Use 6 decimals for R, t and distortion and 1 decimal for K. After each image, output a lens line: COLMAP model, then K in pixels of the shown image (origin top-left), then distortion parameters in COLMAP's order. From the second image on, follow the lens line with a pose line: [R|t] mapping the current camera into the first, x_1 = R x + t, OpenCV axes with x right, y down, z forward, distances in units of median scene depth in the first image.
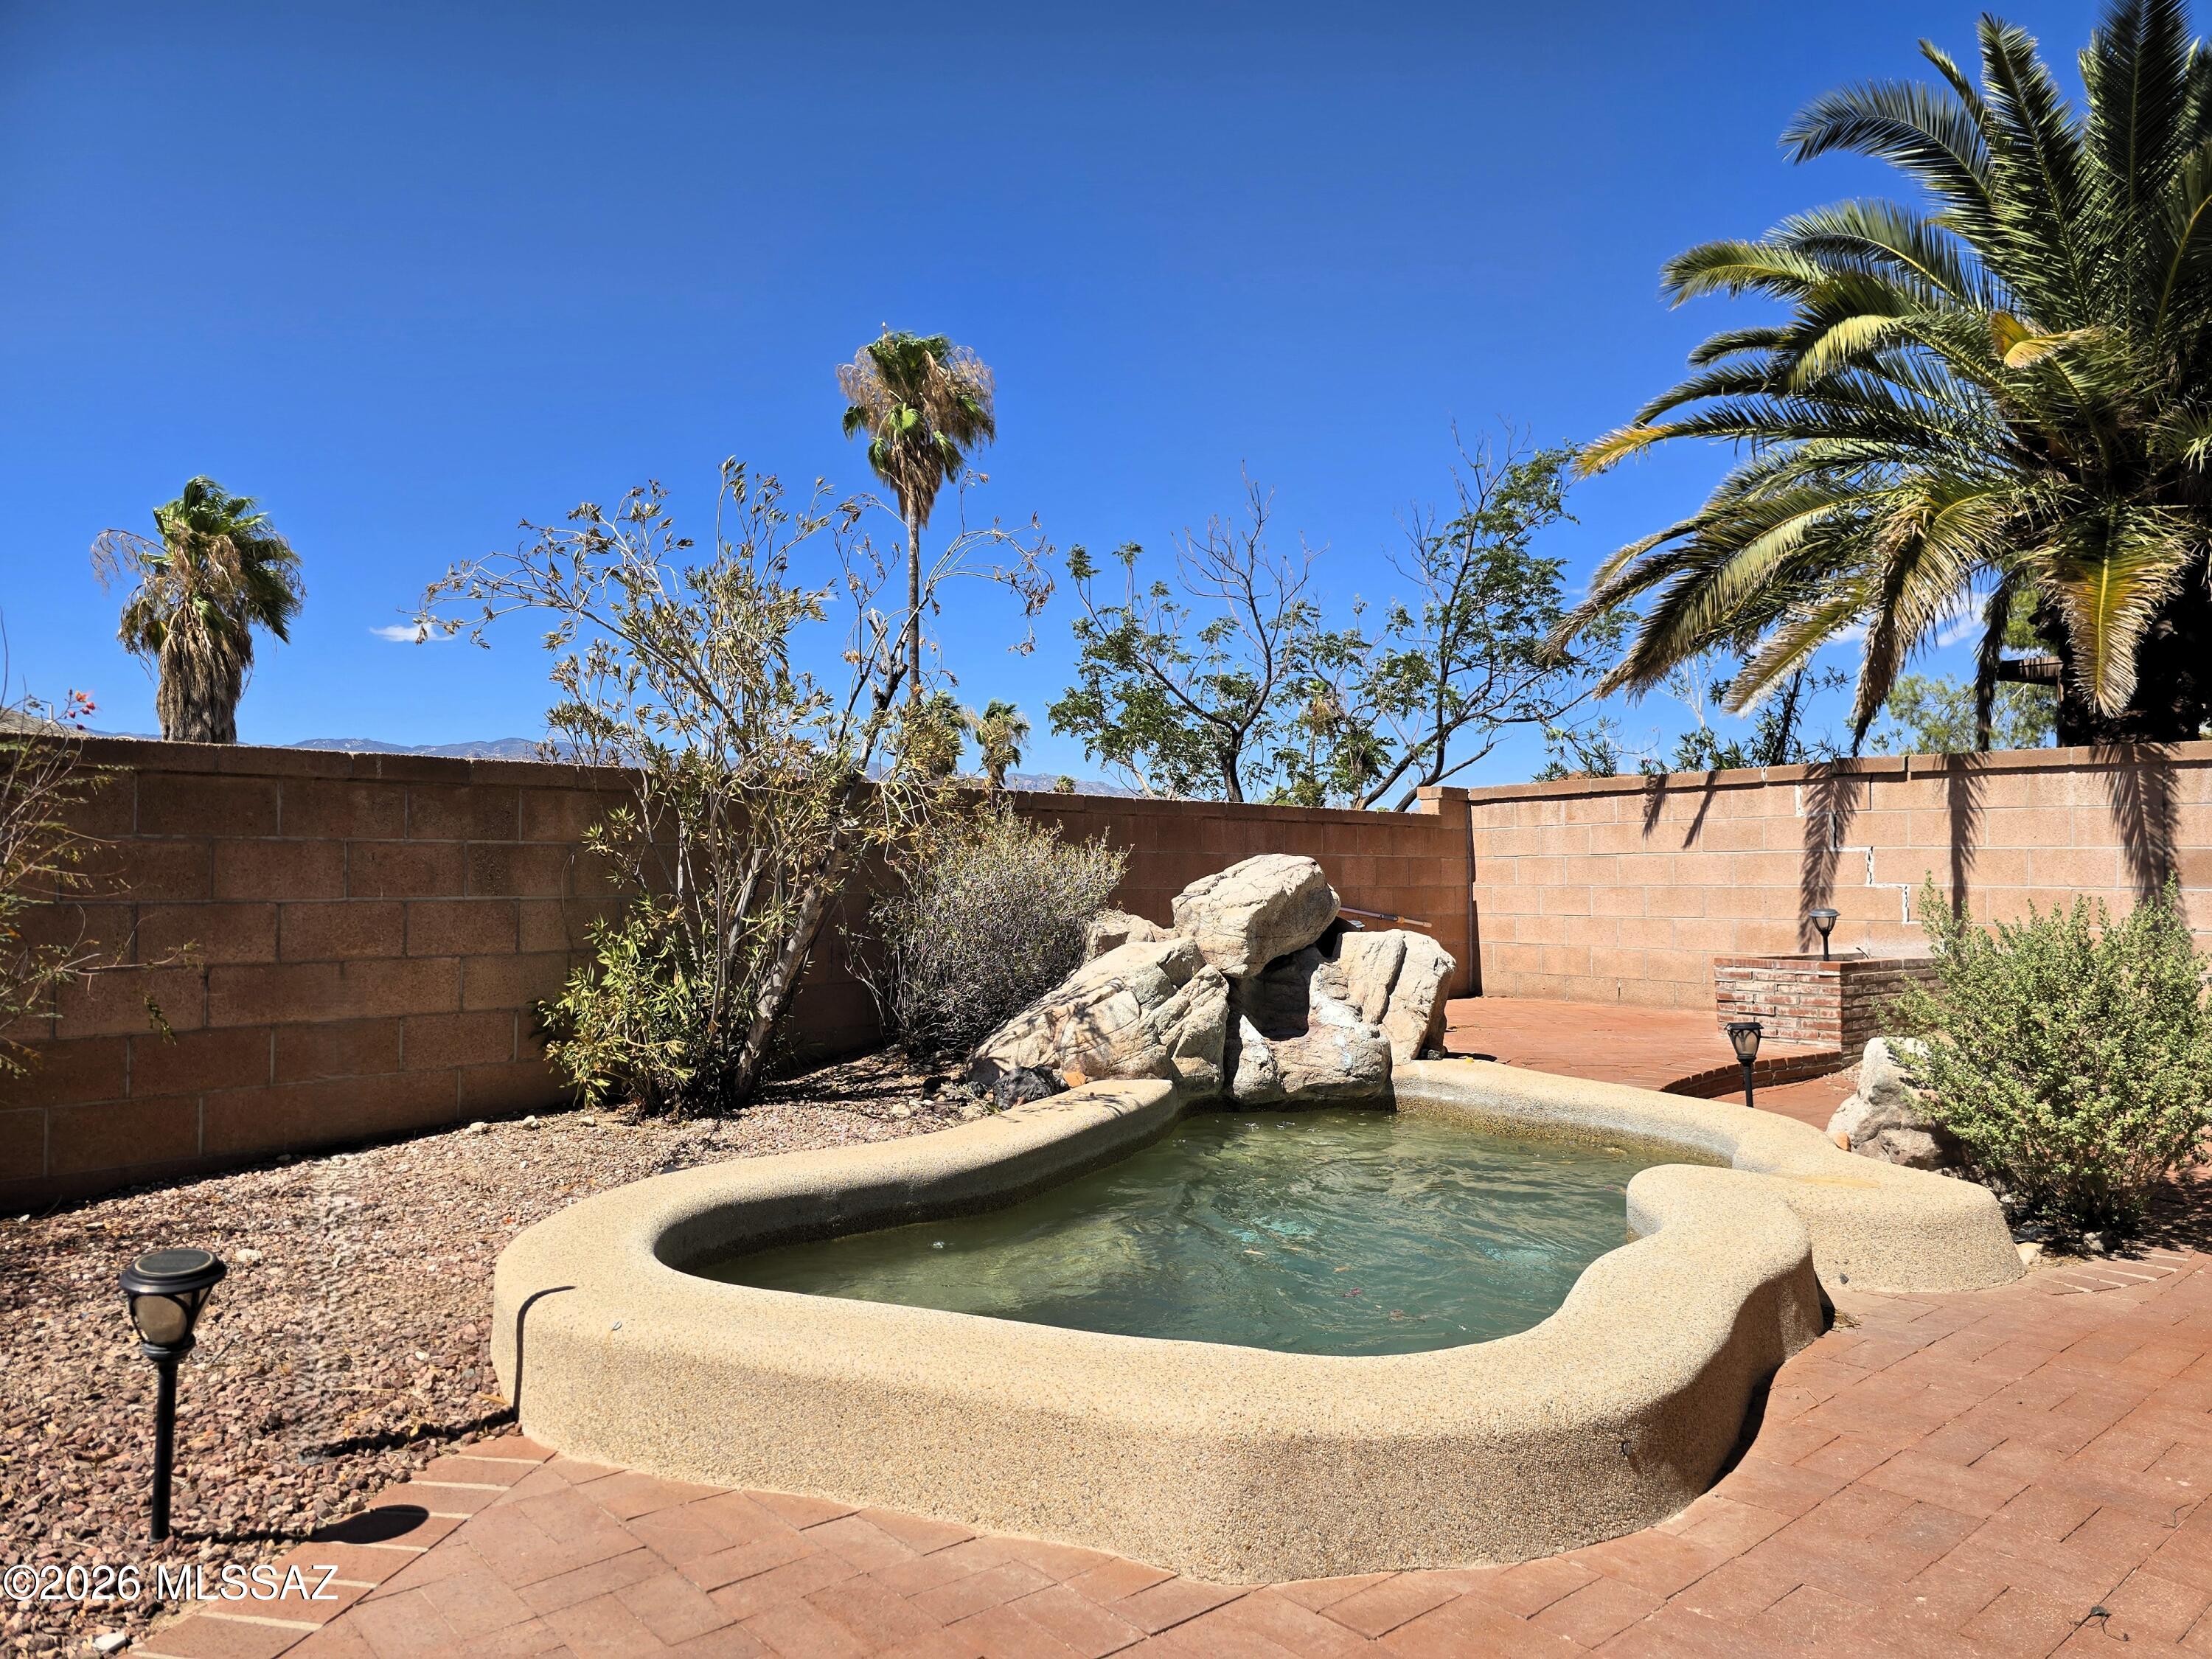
lens RADIAL K [[1486.6, 0, 1100.2], [0, 1486.6, 828.8], [0, 0, 1]] dist [0.062352, -0.075688]
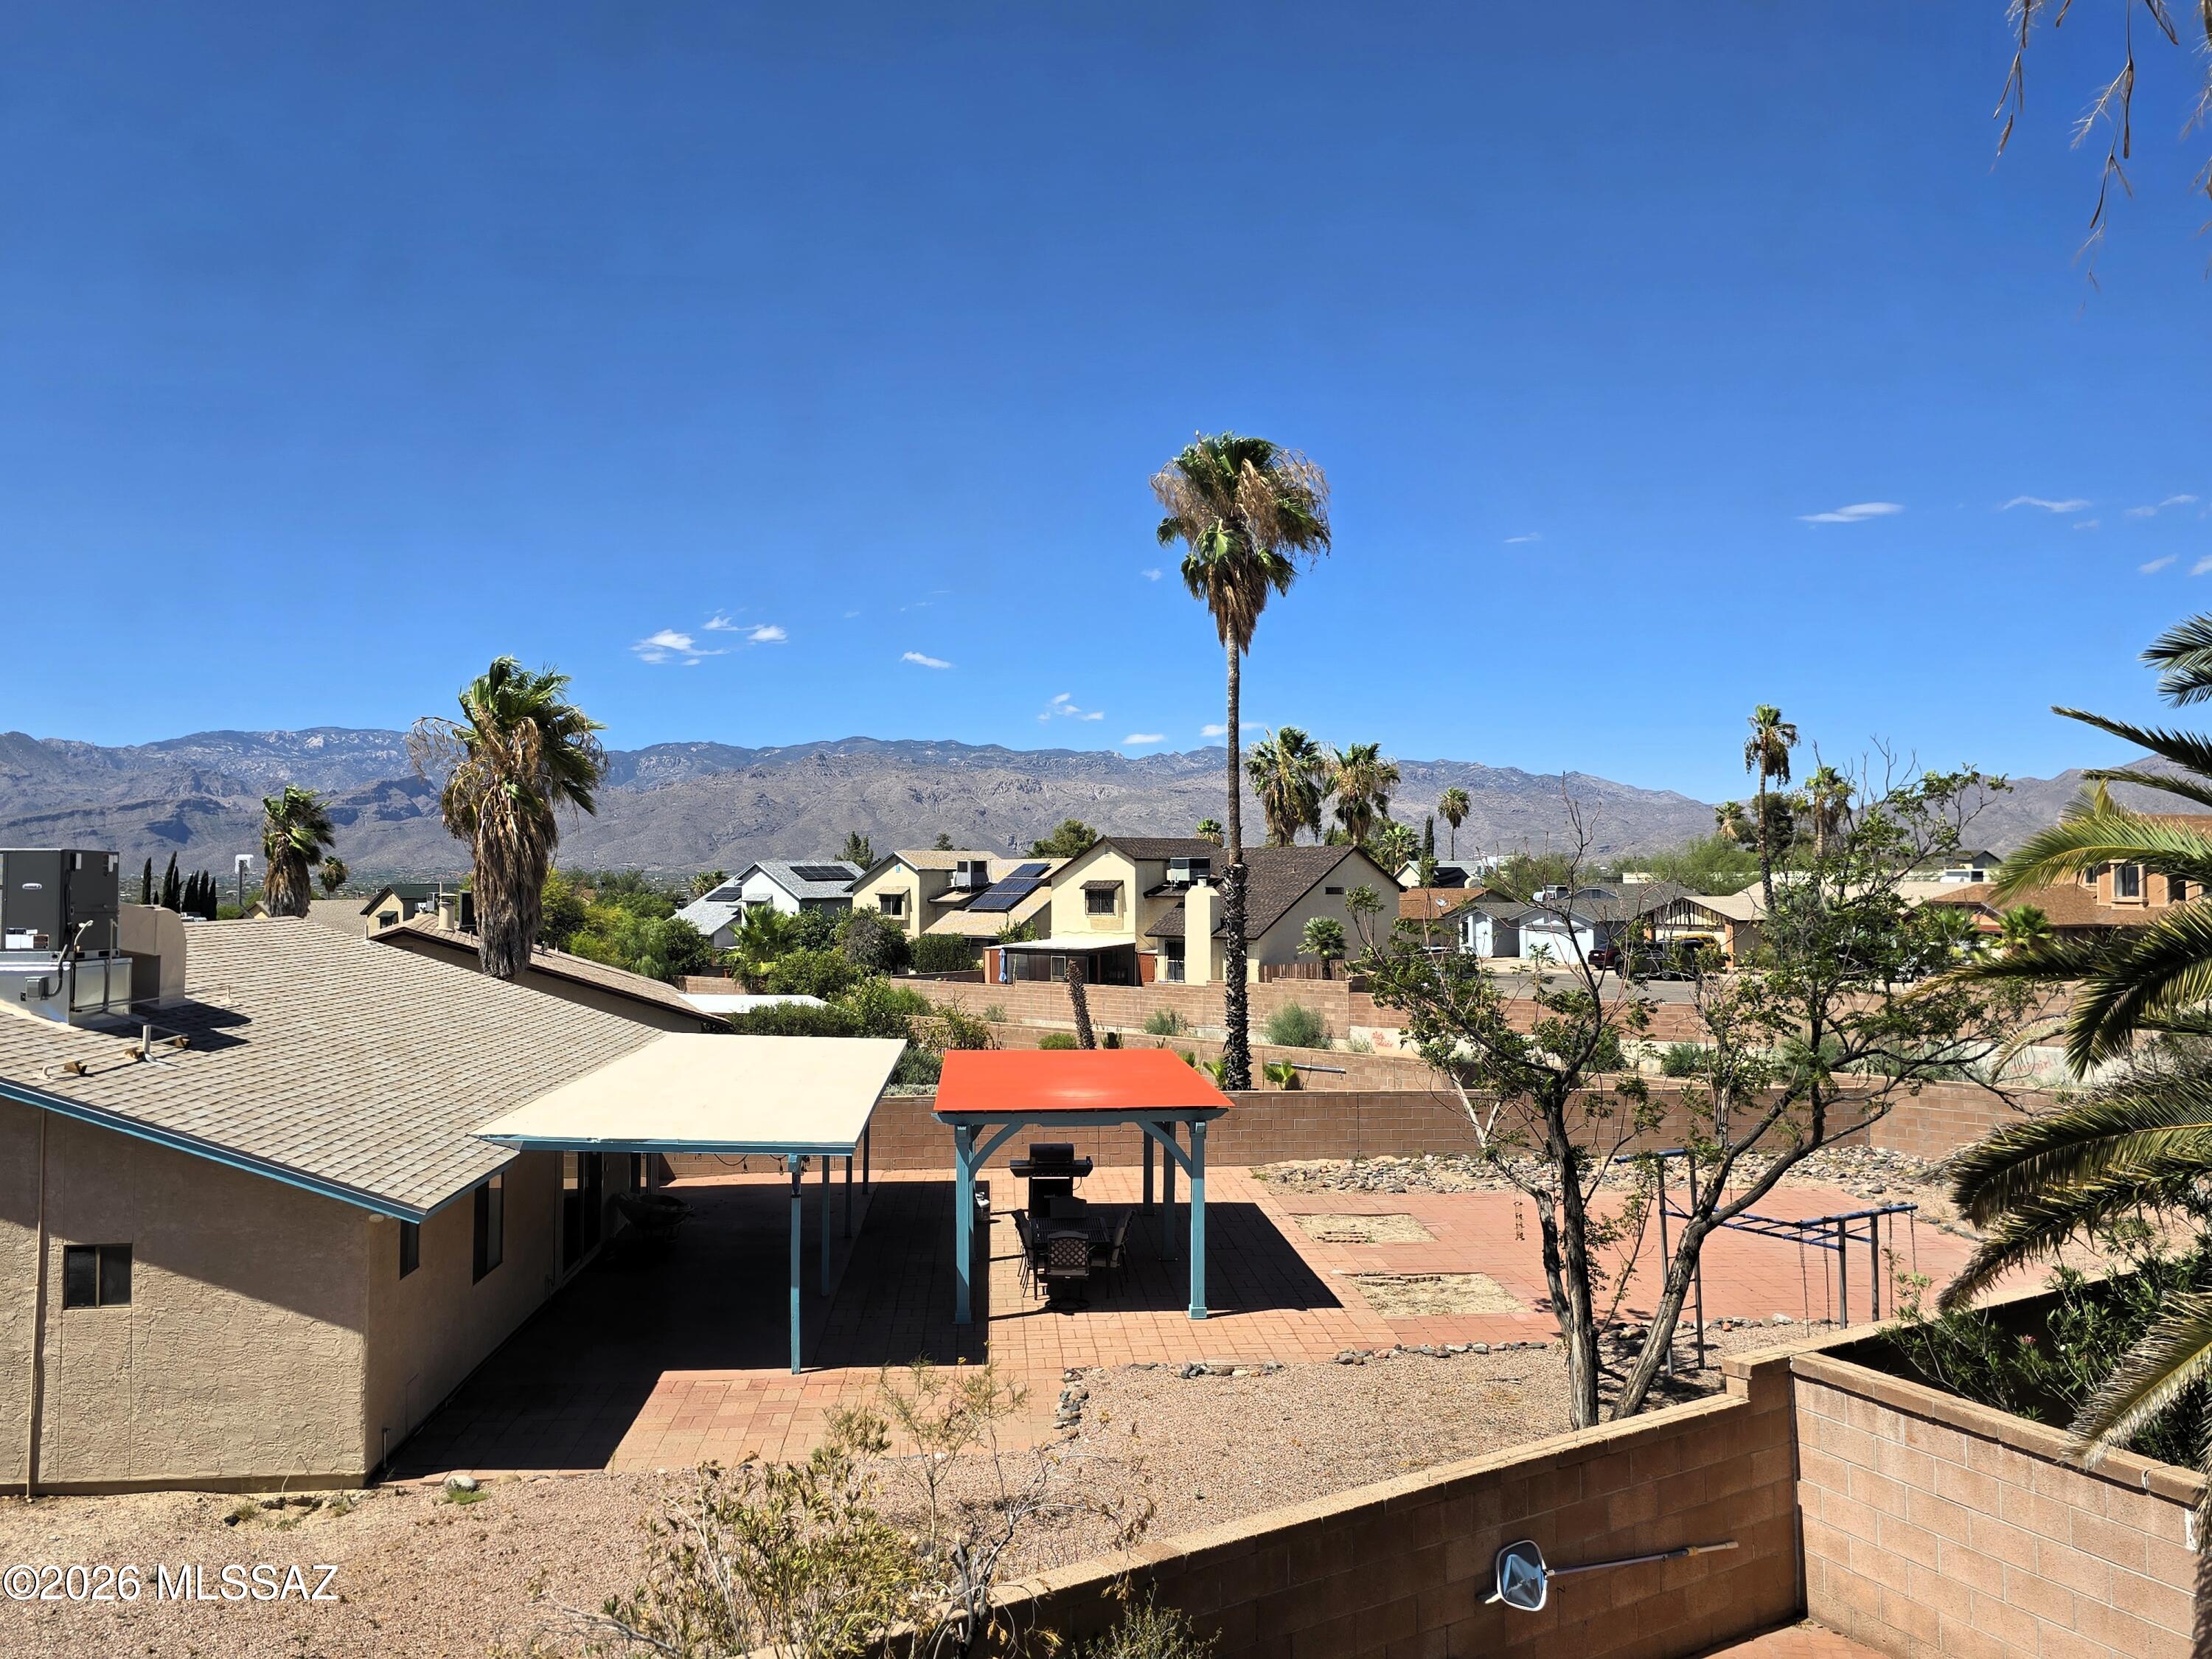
lens RADIAL K [[1726.2, 0, 1104.6], [0, 1726.2, 822.9], [0, 0, 1]] dist [0.045093, -0.048529]
pose [[0.973089, -0.016423, -0.229843, 0.178315], [0.014797, 0.999852, -0.008797, -0.534948], [0.229953, 0.005159, 0.973188, -0.026115]]
